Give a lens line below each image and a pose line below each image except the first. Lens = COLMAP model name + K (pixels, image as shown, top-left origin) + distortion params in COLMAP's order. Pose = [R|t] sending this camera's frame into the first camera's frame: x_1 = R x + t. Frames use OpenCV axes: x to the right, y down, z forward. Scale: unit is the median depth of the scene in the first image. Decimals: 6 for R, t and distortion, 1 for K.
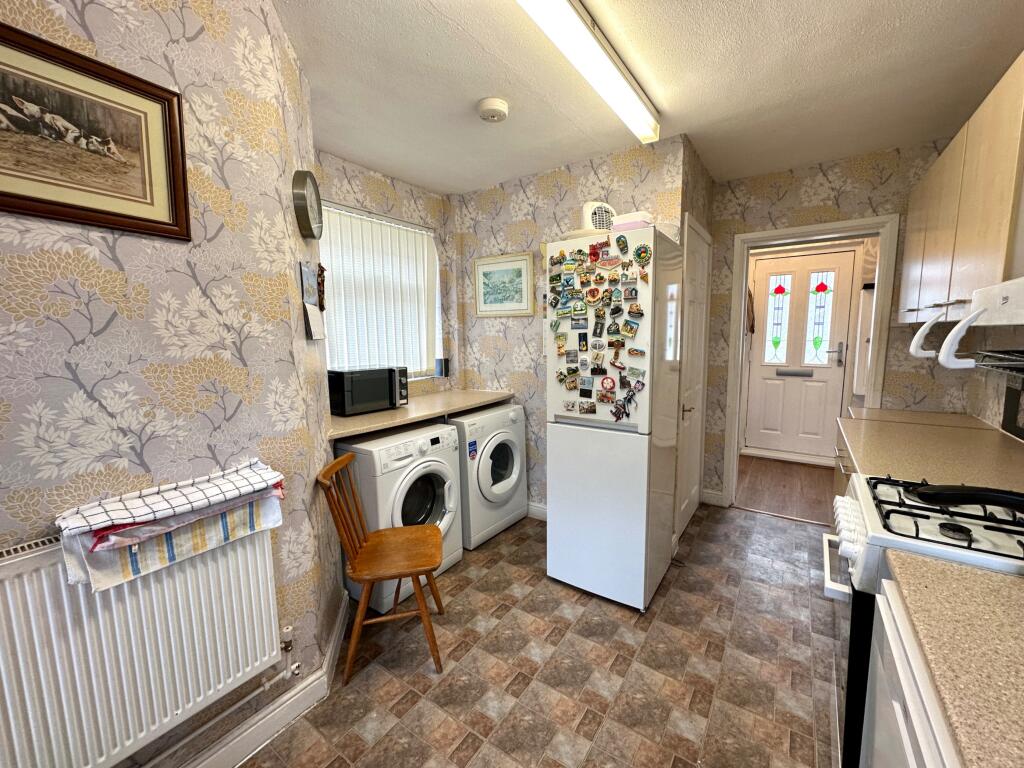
lens RADIAL K [[412.6, 0, 512.0], [0, 412.6, 384.0], [0, 0, 1]] dist [0.000727, 0.000023]
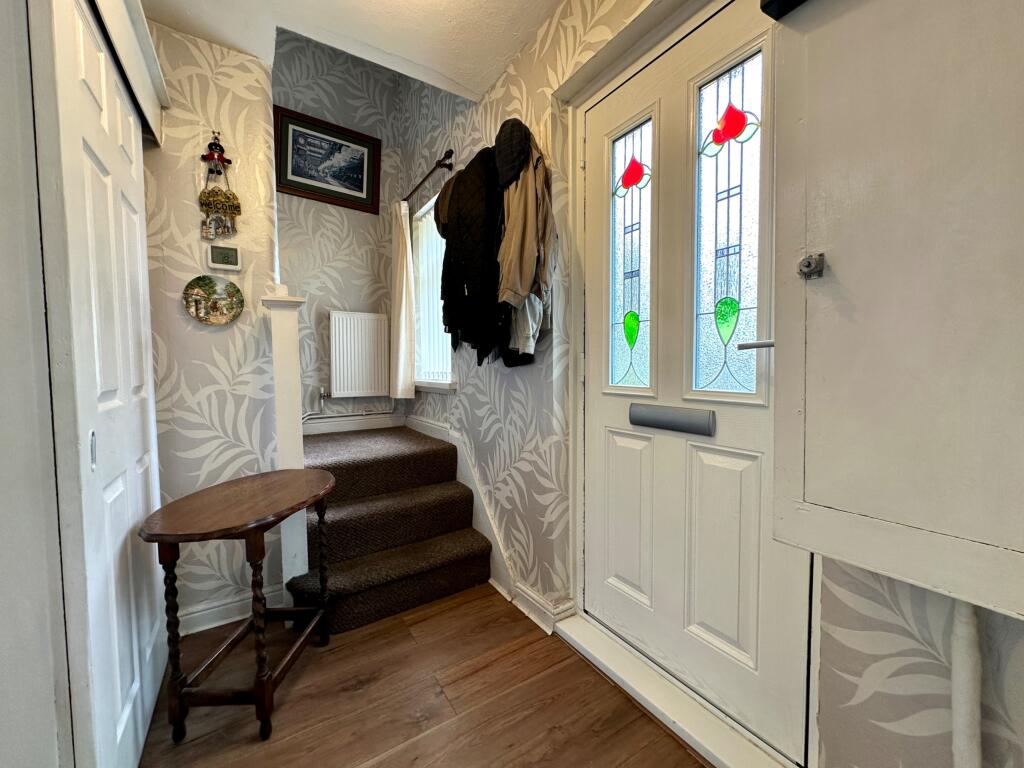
lens RADIAL K [[412.6, 0, 512.0], [0, 412.6, 384.0], [0, 0, 1]] dist [0.000727, 0.000023]
pose [[0.928113, 0.019318, -0.371797, 0.682214], [-0.046277, 0.996894, -0.063725, -0.027924], [0.369411, 0.076350, 0.926124, 0.658020]]
